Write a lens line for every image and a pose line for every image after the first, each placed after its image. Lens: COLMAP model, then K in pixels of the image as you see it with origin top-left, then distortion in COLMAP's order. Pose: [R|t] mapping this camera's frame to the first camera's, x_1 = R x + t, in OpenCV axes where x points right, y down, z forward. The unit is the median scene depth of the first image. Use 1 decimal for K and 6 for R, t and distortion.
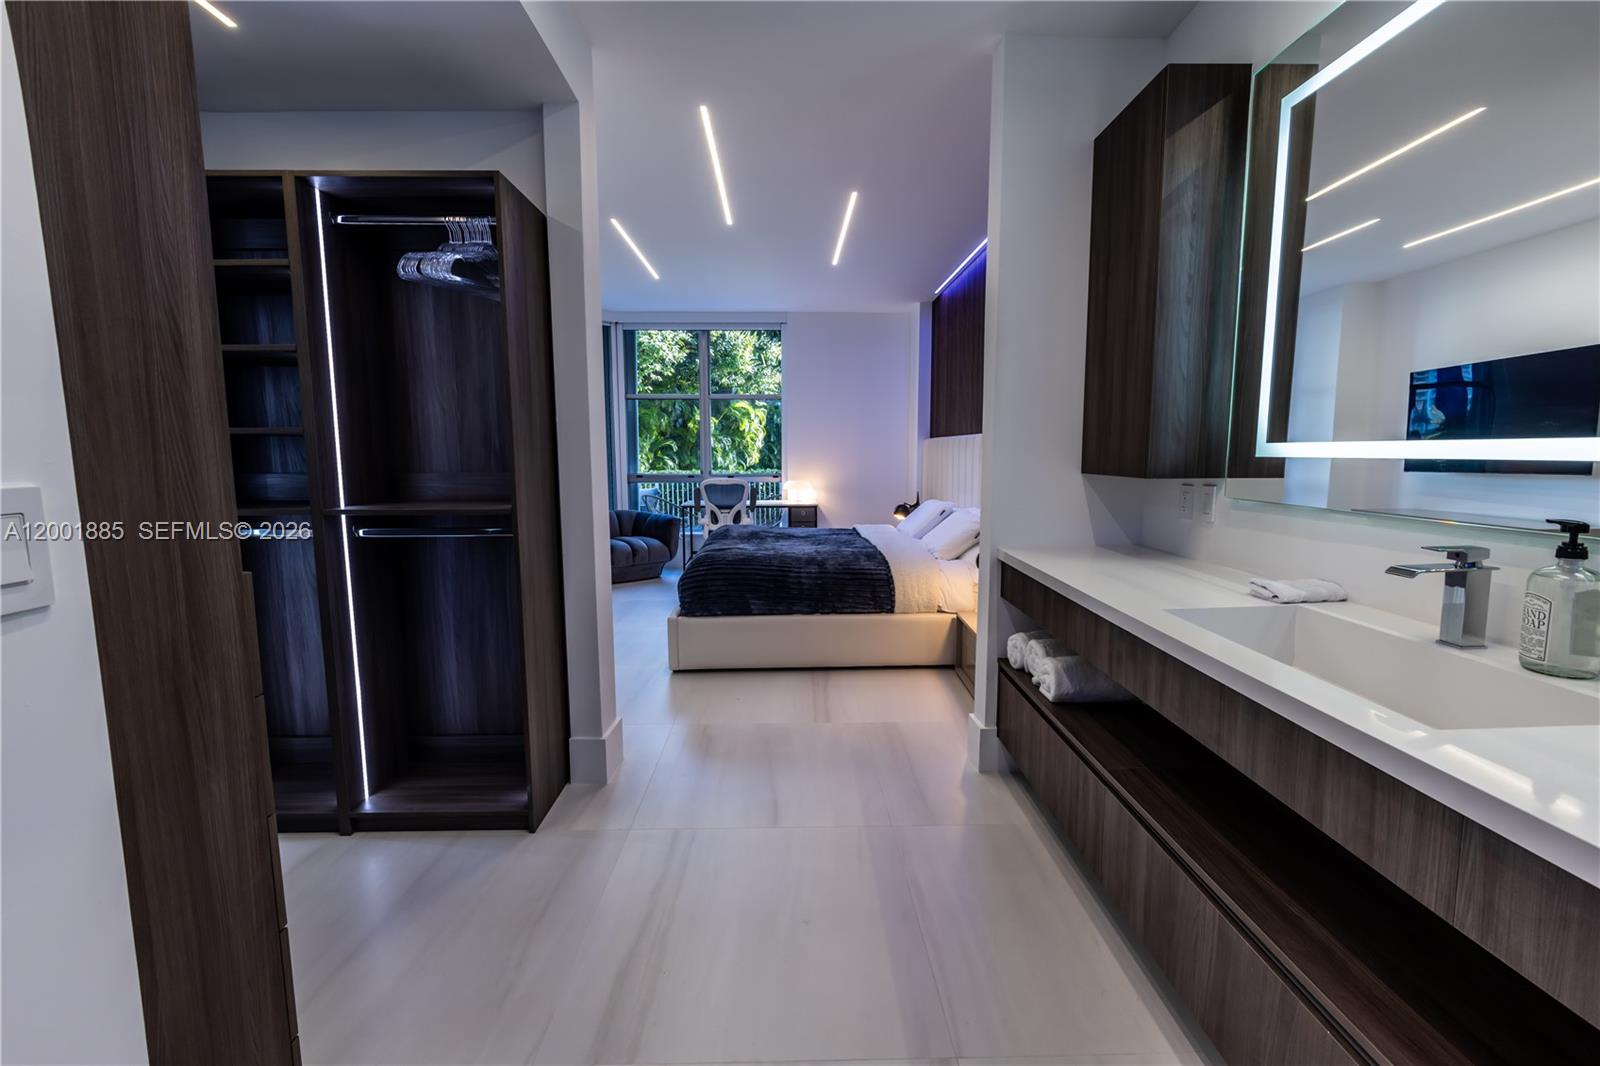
lens RADIAL K [[678.8, 0, 800.0], [0, 678.8, 533.0], [0, 0, 1]] dist [-0.012476, -0.000107]
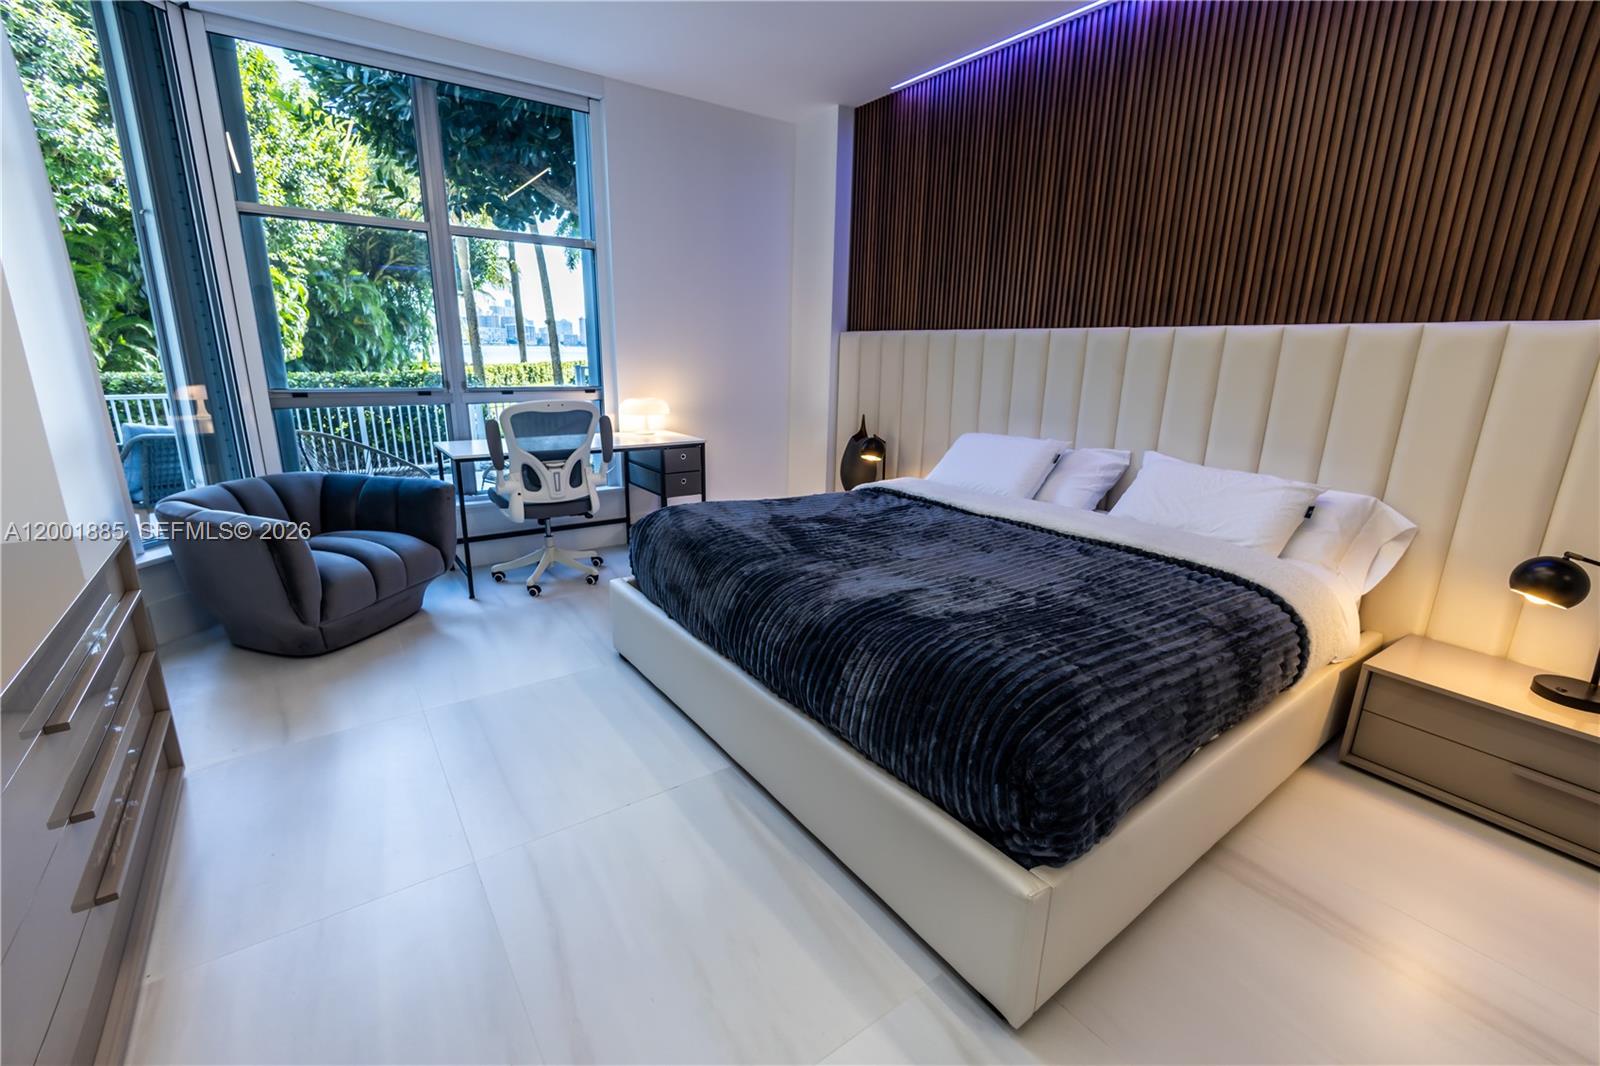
lens RADIAL K [[678.8, 0, 800.0], [0, 678.8, 533.0], [0, 0, 1]] dist [-0.012476, -0.000107]
pose [[0.819120, -0.130522, 0.558576, -0.249395], [0.045849, 0.985551, 0.163058, -0.055347], [-0.571787, -0.107954, 0.813268, 0.469879]]
